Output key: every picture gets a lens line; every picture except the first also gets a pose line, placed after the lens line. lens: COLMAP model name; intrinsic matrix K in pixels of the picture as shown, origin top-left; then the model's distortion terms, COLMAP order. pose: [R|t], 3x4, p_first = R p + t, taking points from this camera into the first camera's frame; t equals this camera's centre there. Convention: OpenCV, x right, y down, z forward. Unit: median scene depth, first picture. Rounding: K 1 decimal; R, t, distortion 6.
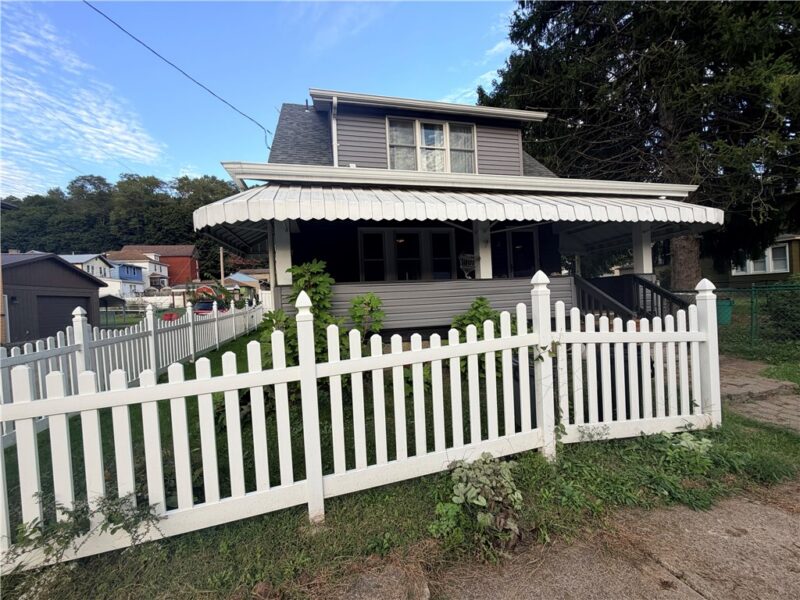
lens RADIAL K [[318.9, 0, 400.0], [0, 318.9, 300.0], [0, 0, 1]] dist [0.018579, -0.003810]
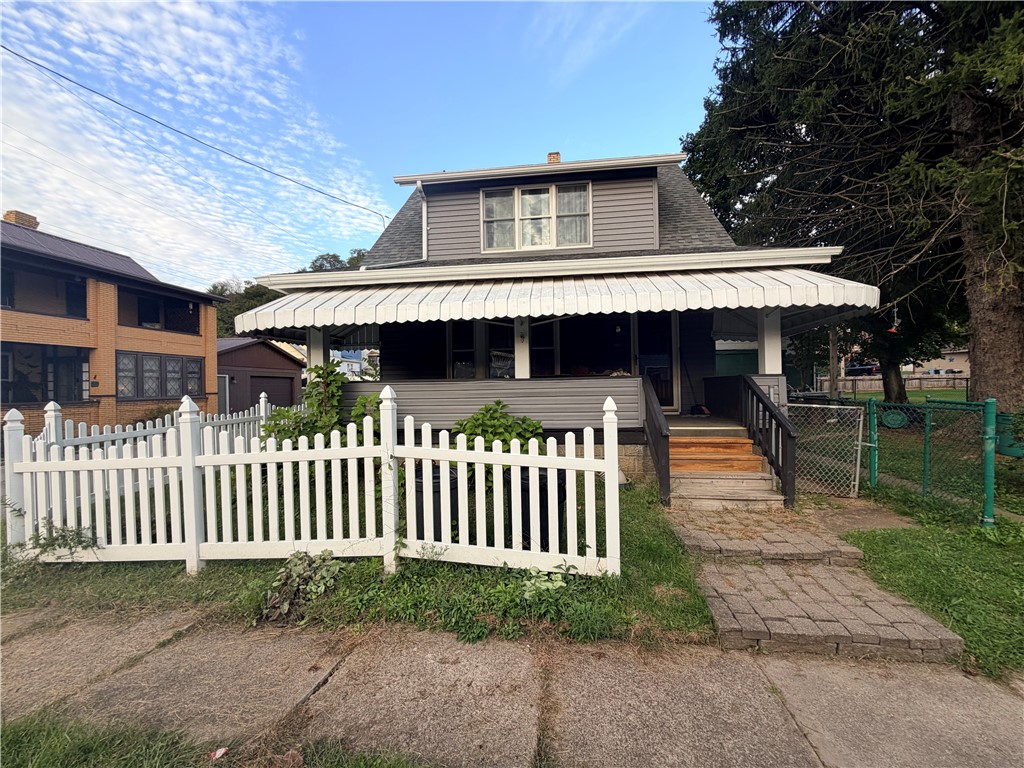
lens RADIAL K [[409.0, 0, 512.0], [0, 409.0, 384.0], [0, 0, 1]] dist [-0.000021, 0.000035]
pose [[0.935743, 0.031856, -0.351240, 0.569915], [-0.031819, 0.999476, 0.005879, -0.051629], [0.351243, 0.005675, 0.936267, -0.038444]]
